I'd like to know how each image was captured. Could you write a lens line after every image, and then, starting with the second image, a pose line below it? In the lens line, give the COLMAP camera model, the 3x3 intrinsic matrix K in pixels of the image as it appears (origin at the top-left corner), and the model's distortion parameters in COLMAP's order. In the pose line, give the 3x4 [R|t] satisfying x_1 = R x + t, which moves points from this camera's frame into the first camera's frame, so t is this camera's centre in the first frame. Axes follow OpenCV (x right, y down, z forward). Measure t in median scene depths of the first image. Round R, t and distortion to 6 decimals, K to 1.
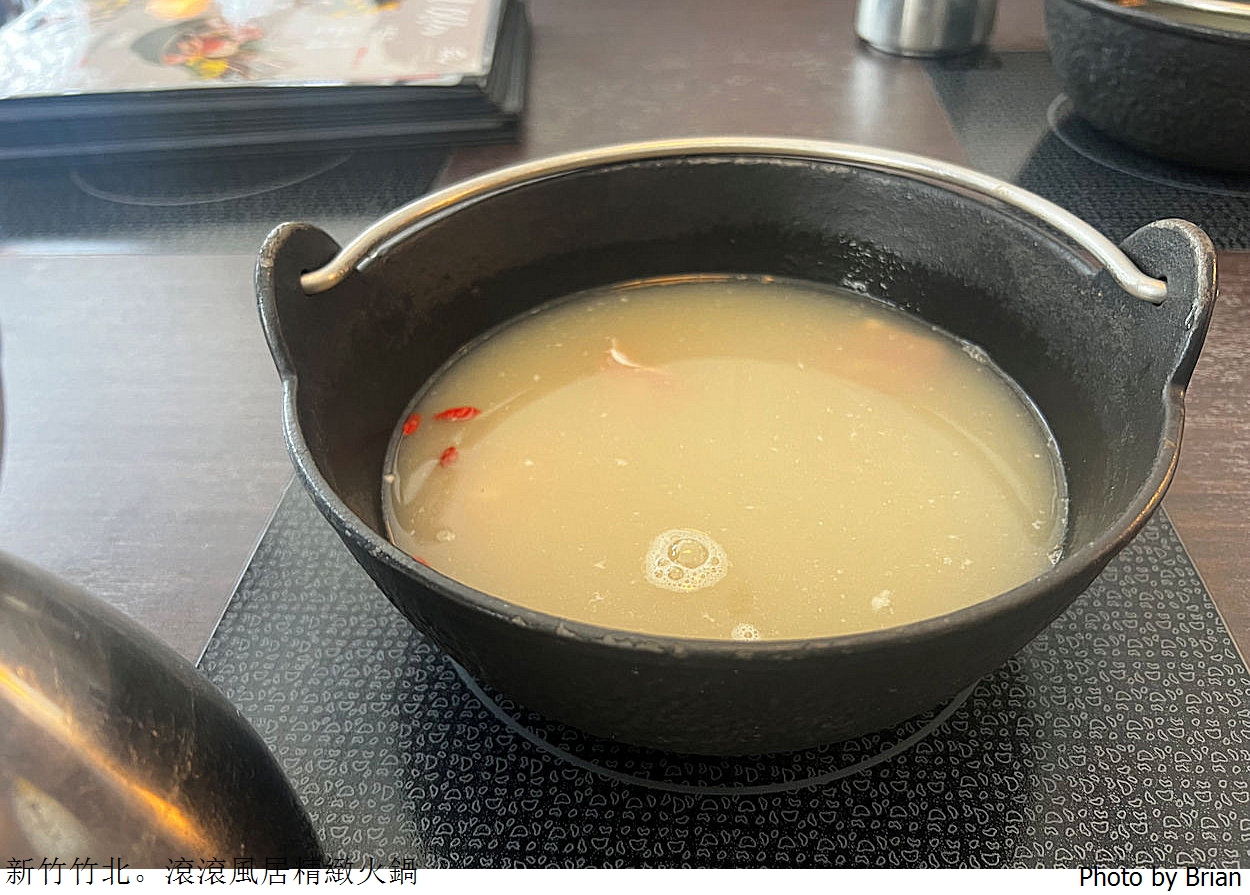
lens RADIAL K [[943.4, 0, 634.9], [0, 943.4, 438.3], [0, 0, 1]] dist [0.014942, -0.047385]
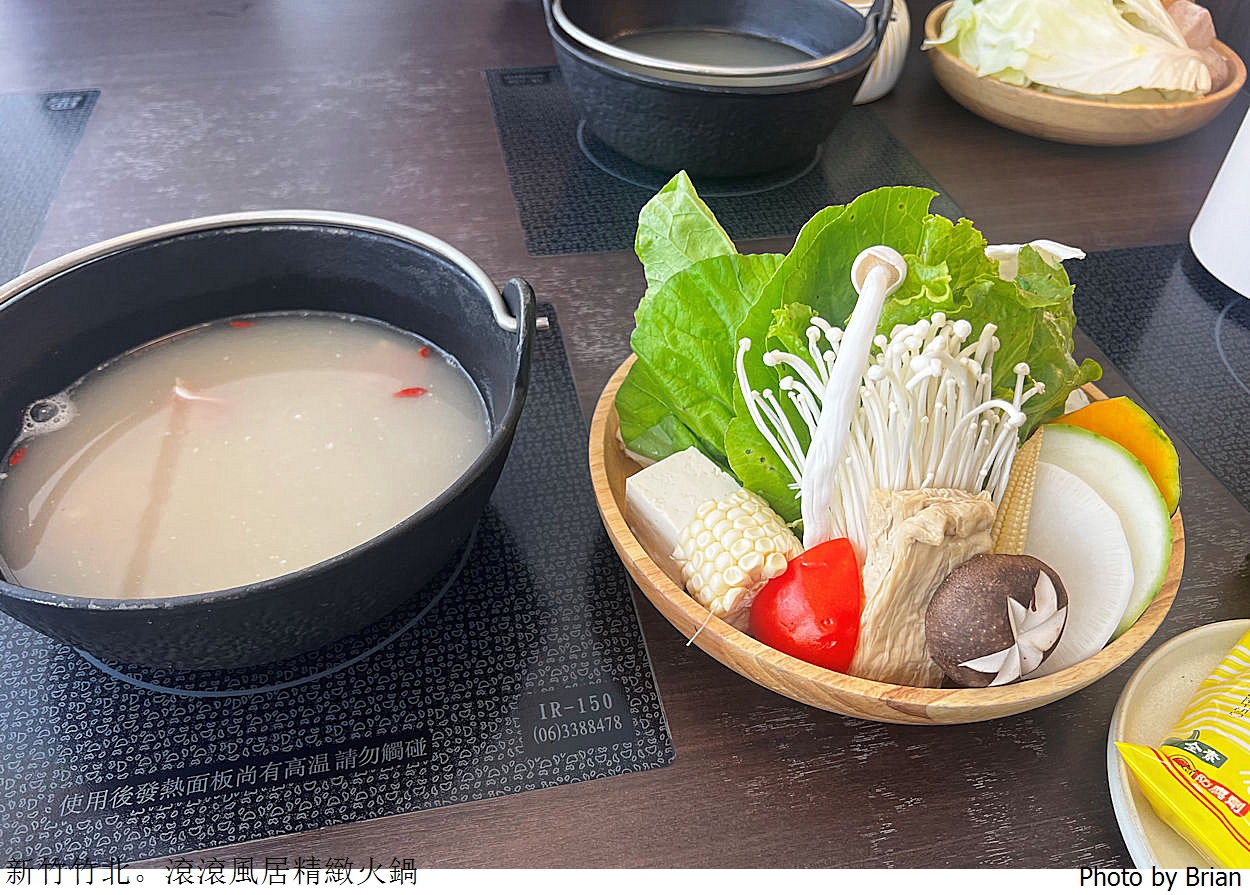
lens RADIAL K [[943.4, 0, 627.4], [0, 943.4, 438.0], [0, 0, 1]] dist [0.014942, -0.047385]
pose [[0.960232, -0.134799, 0.244508, 0.252447], [0.118026, 0.989614, 0.082066, -0.059196], [-0.253031, -0.049944, 0.966168, -0.440575]]
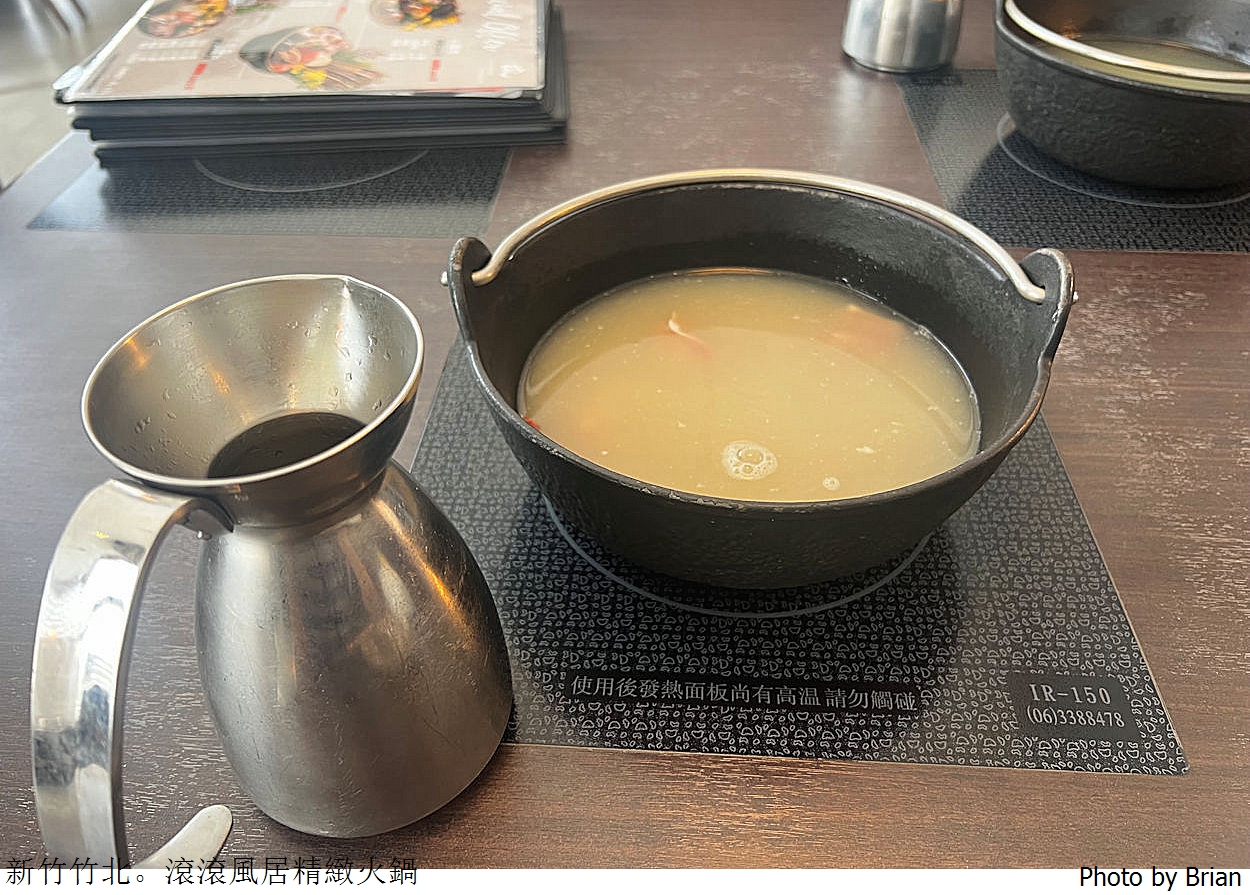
lens RADIAL K [[943.4, 0, 626.0], [0, 943.4, 408.7], [0, 0, 1]] dist [0.014942, -0.047385]
pose [[0.999711, 0.015406, 0.018455, -0.111171], [-0.015777, 0.999673, 0.020148, 0.005663], [-0.018138, -0.020434, 0.999627, -0.407723]]
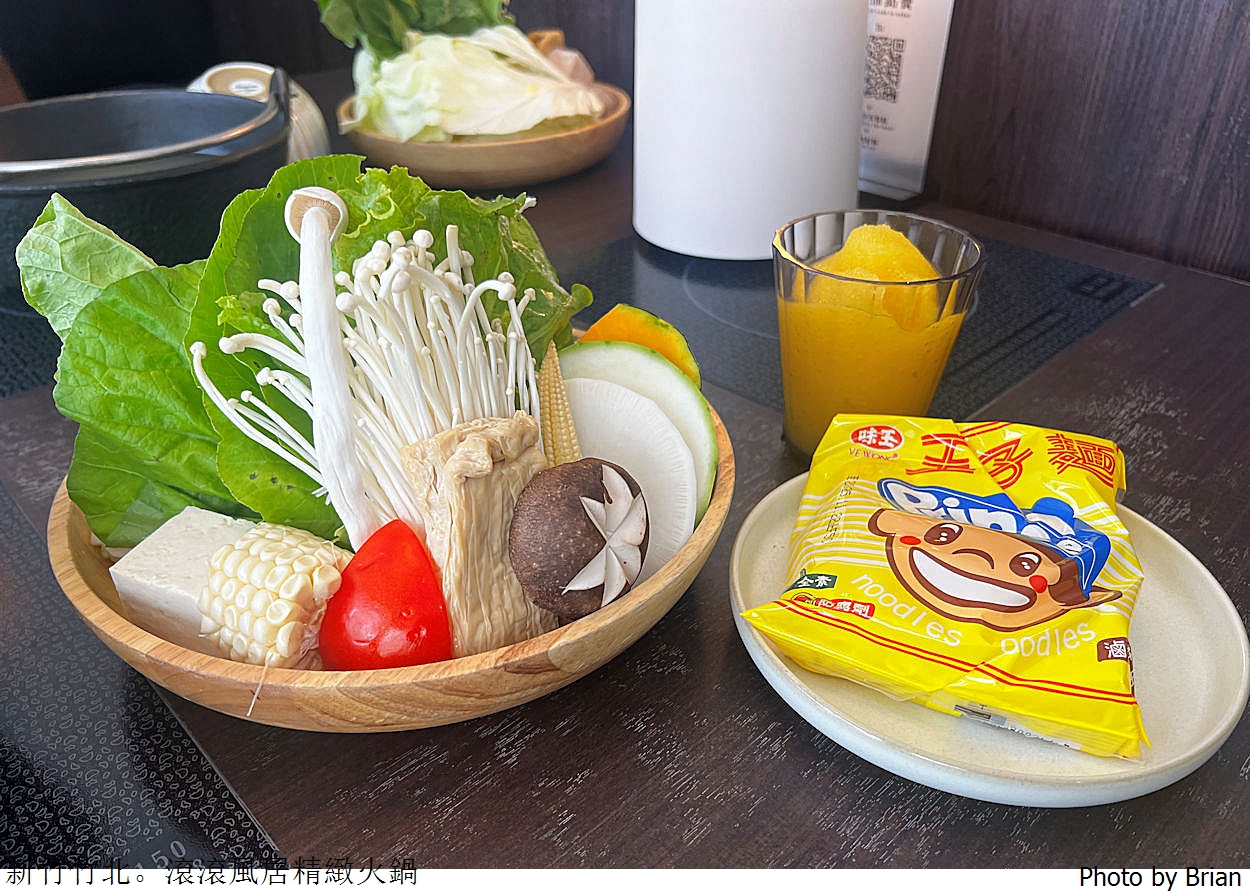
lens RADIAL K [[943.4, 0, 627.4], [0, 943.4, 470.9], [0, 0, 1]] dist [0.014942, -0.047385]
pose [[0.667868, -0.374794, 0.643025, 0.320188], [0.443537, 0.894210, 0.060527, 0.174581], [-0.597685, 0.244782, 0.763449, -0.309330]]
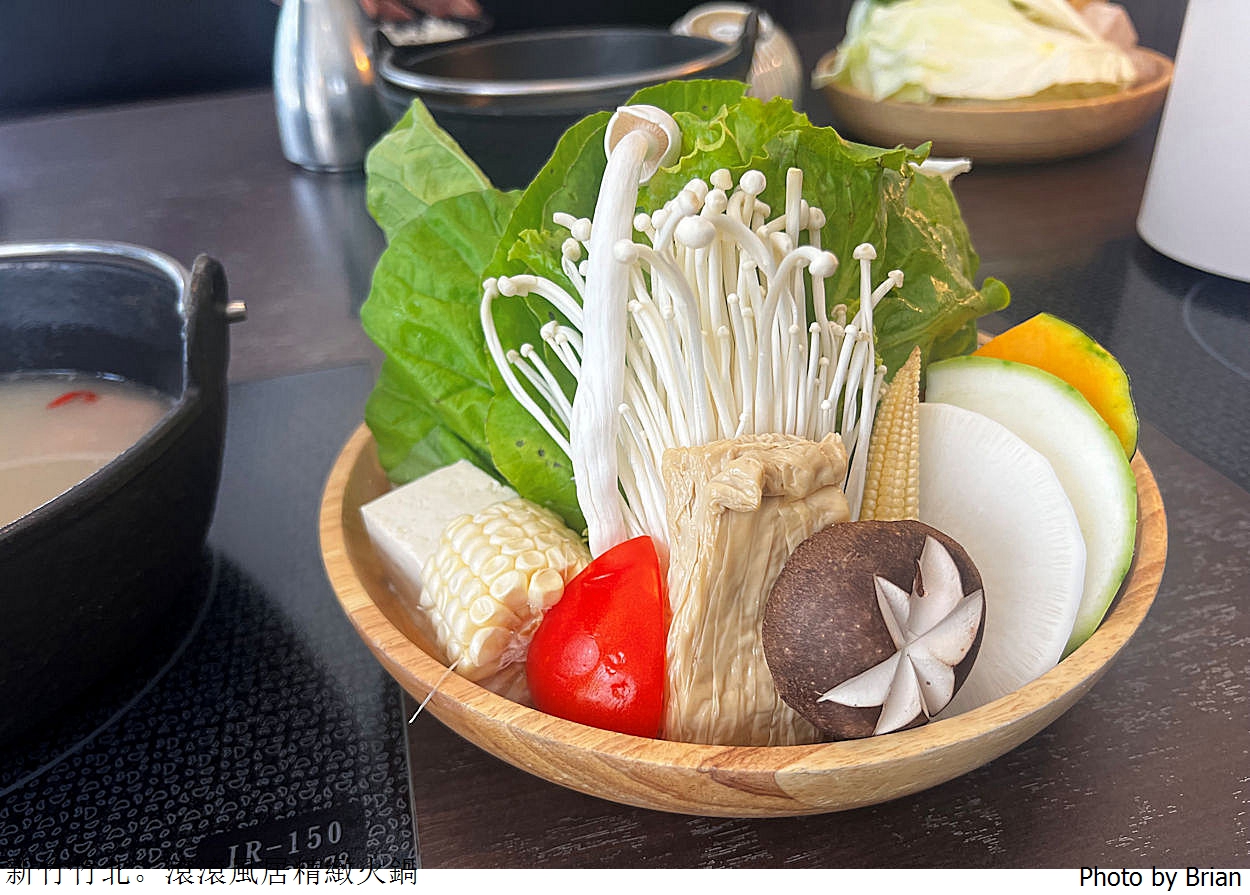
lens RADIAL K [[943.4, 0, 638.2], [0, 943.4, 478.6], [0, 0, 1]] dist [0.014942, -0.047385]
pose [[0.946736, -0.190230, 0.259814, 0.557178], [0.215042, 0.974064, -0.070403, 0.179146], [-0.239682, 0.122524, 0.963089, -0.161438]]
